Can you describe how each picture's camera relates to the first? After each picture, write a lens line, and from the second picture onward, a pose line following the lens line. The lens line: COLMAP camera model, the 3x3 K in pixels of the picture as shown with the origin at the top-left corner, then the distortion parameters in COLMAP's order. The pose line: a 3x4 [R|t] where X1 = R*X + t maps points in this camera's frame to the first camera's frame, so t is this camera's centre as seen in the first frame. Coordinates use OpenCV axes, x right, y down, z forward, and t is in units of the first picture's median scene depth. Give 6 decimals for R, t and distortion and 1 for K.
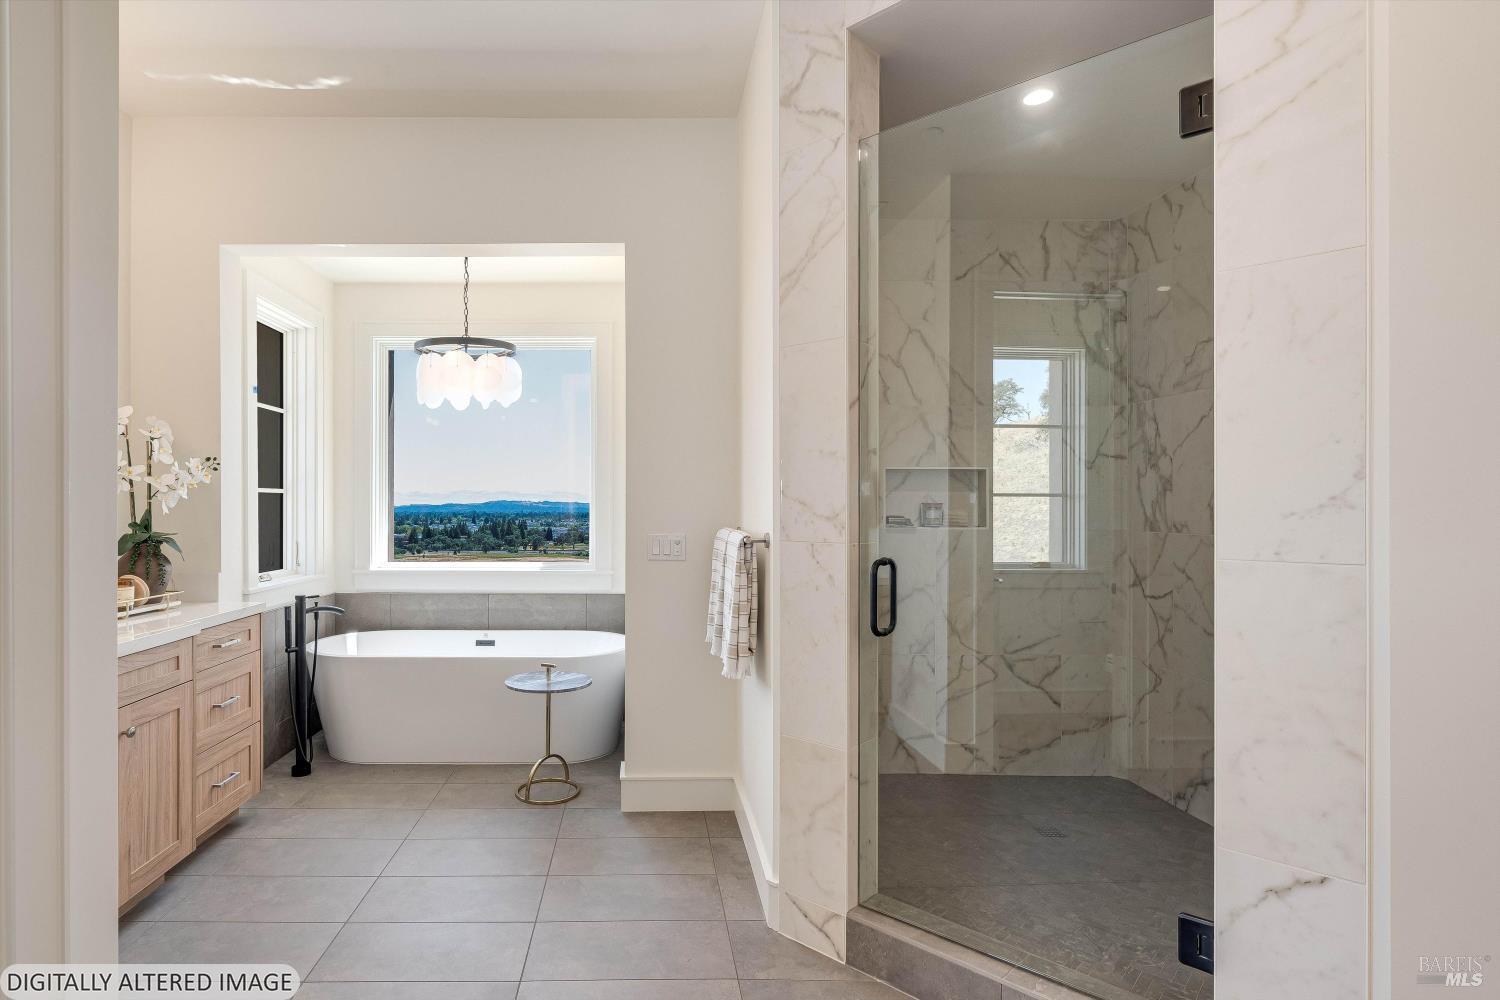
lens RADIAL K [[755.2, 0, 668.6], [0, 755.2, 506.6], [0, 0, 1]] dist [-0.004308, -0.000278]
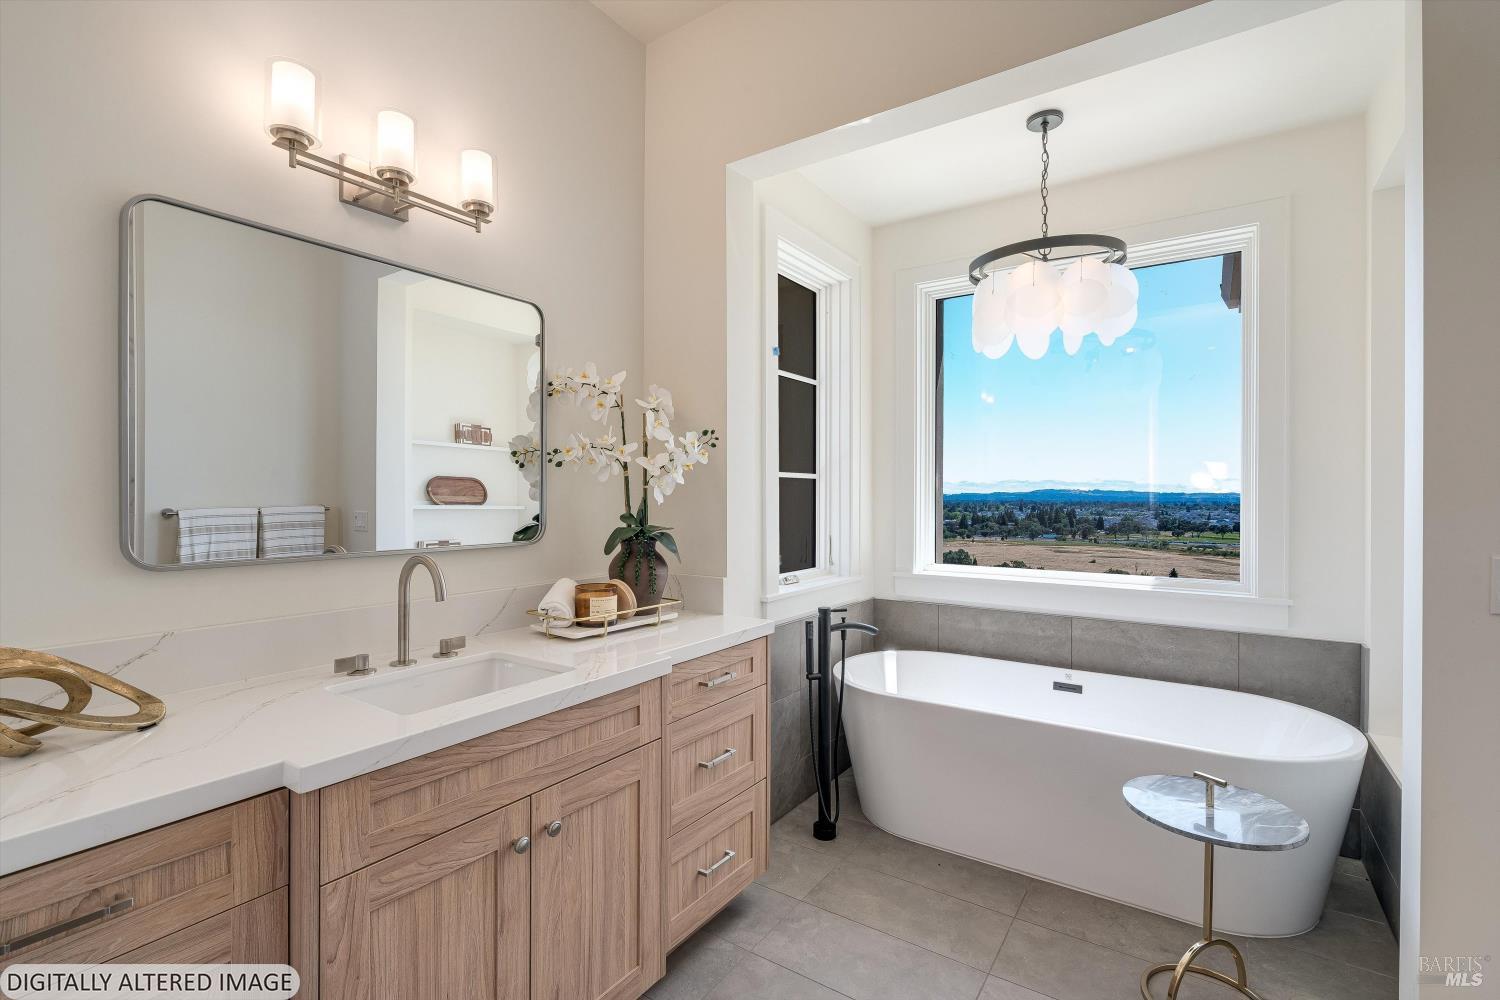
lens RADIAL K [[687.0, 0, 750.0], [0, 687.0, 500.0], [0, 0, 1]] dist [-0.001140, -0.000311]
pose [[0.809564, 0.005013, -0.587010, -0.134767], [-0.000895, 0.999973, 0.007305, 0.000546], [0.587031, -0.005388, 0.809547, 0.384870]]
